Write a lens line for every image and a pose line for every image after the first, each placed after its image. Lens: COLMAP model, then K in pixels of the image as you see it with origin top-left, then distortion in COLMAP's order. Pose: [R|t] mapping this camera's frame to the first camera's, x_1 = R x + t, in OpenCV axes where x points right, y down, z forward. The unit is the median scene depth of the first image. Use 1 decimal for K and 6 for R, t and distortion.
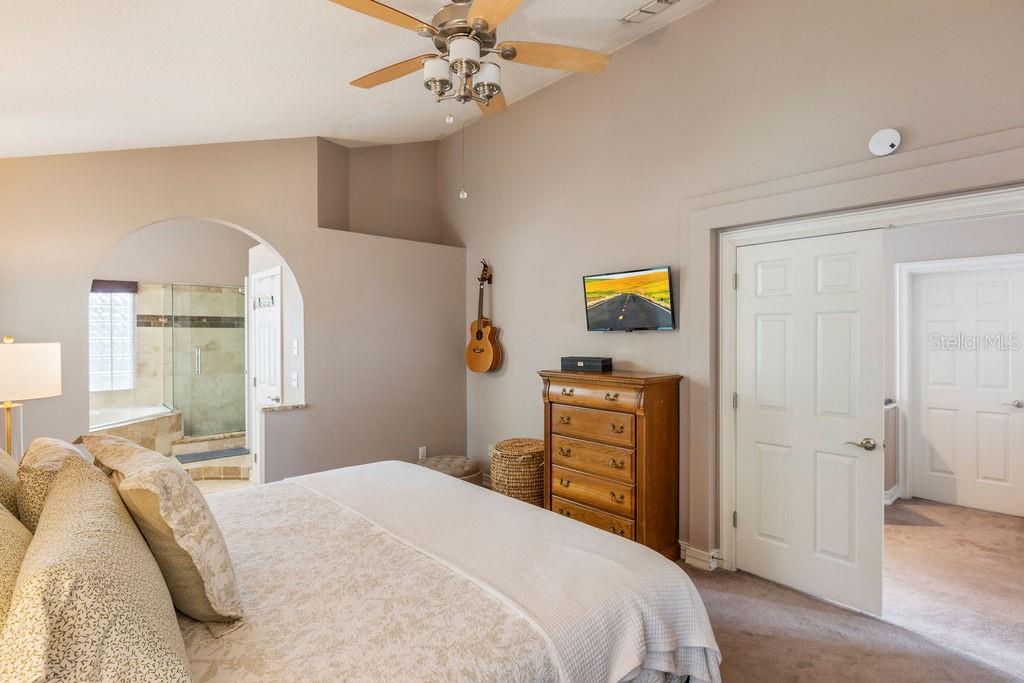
lens RADIAL K [[521.3, 0, 515.4], [0, 521.3, 341.4], [0, 0, 1]] dist [-0.000942, 0.000414]
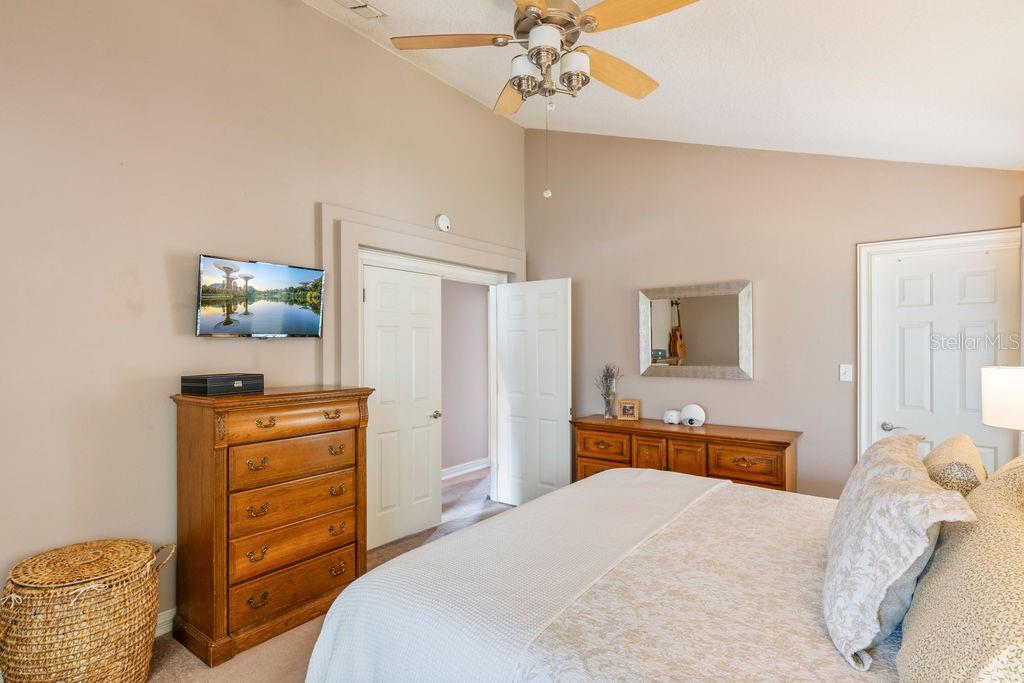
lens RADIAL K [[521.3, 0, 512.9], [0, 521.3, 341.7], [0, 0, 1]] dist [-0.000942, 0.000414]
pose [[-0.194137, 0.008052, 0.980941, -0.711823], [0.014169, 0.999885, -0.005403, -0.004789], [-0.980872, 0.012850, -0.194229, 0.870338]]
